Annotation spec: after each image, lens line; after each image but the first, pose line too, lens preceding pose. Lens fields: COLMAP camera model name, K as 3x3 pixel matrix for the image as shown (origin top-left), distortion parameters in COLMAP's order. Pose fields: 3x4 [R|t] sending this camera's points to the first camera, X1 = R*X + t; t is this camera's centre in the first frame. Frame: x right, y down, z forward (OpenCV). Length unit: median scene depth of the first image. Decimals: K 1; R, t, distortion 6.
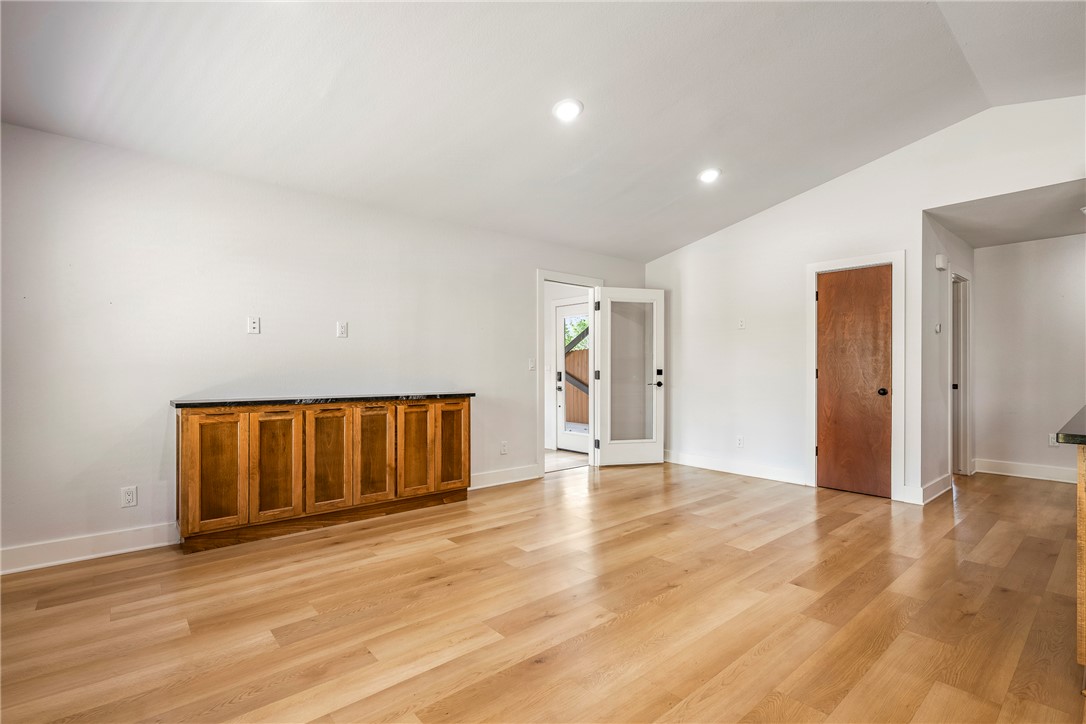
lens RADIAL K [[500.1, 0, 545.1], [0, 500.1, 369.5], [0, 0, 1]] dist [0.000935, -0.000557]
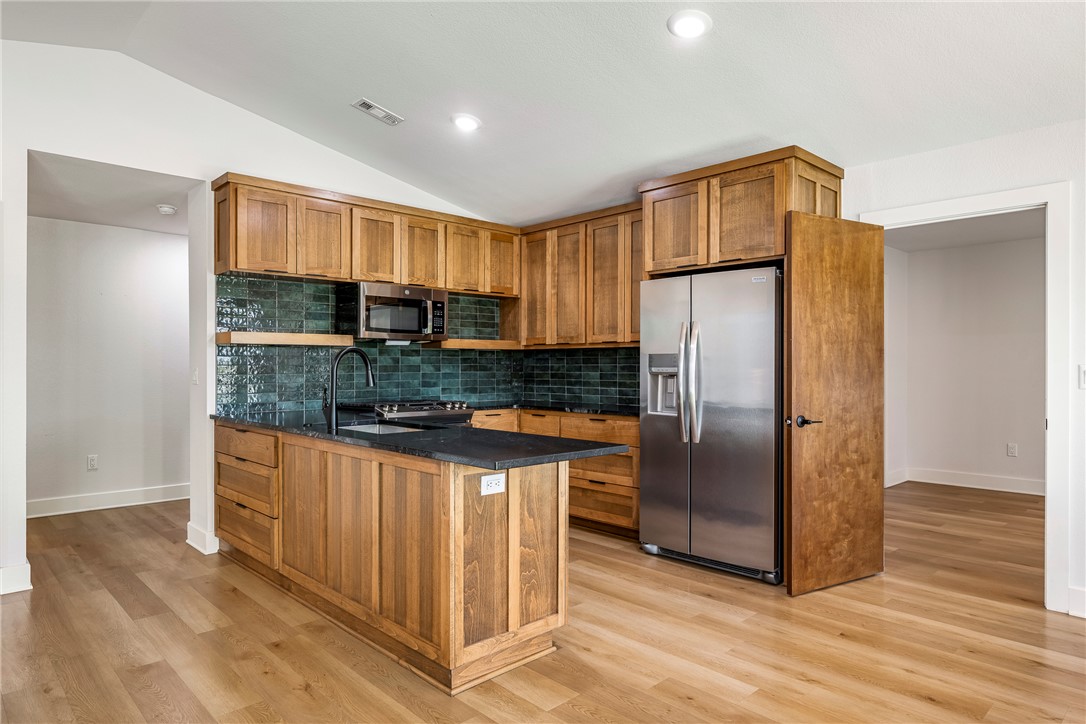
lens RADIAL K [[654.6, 0, 532.3], [0, 654.6, 367.5], [0, 0, 1]] dist [0.001906, -0.001672]
pose [[-0.036495, -0.004617, 0.999323, -0.165424], [-0.000689, 0.999989, 0.004595, -0.034996], [-0.999334, -0.000521, -0.036497, 0.397281]]
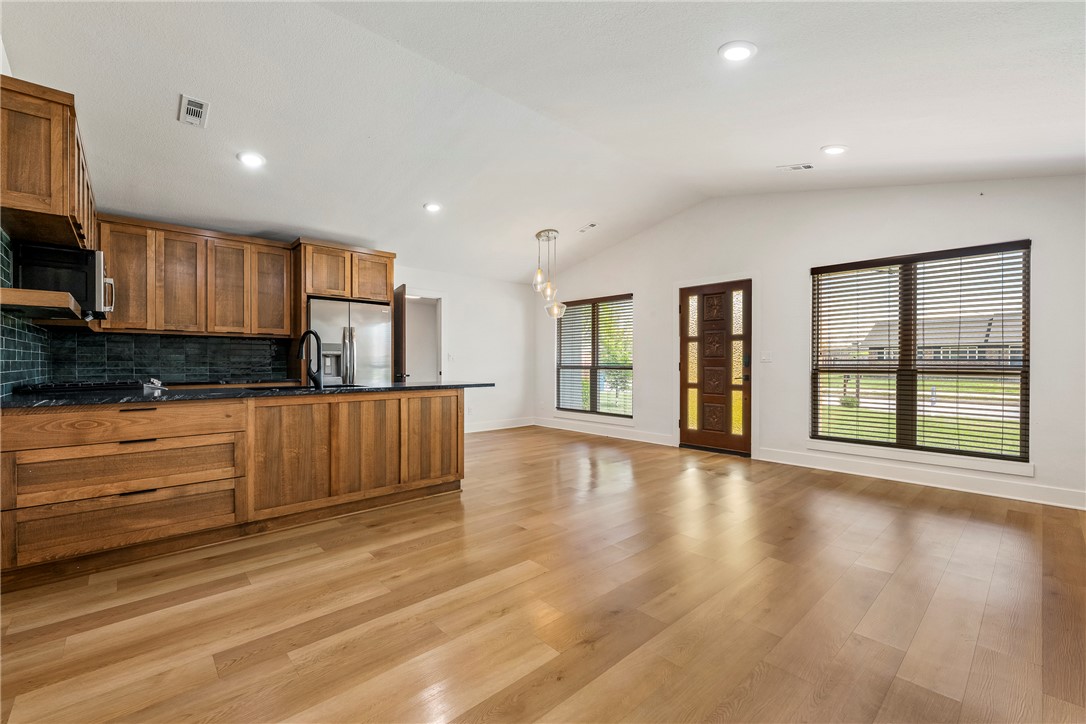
lens RADIAL K [[457.9, 0, 539.8], [0, 457.9, 362.1], [0, 0, 1]] dist [-0.000602, -0.000089]
pose [[-0.999813, -0.002459, -0.019156, 0.331683], [-0.002437, 0.999996, -0.001177, 0.002472], [0.019159, -0.001130, -0.999816, 1.498501]]
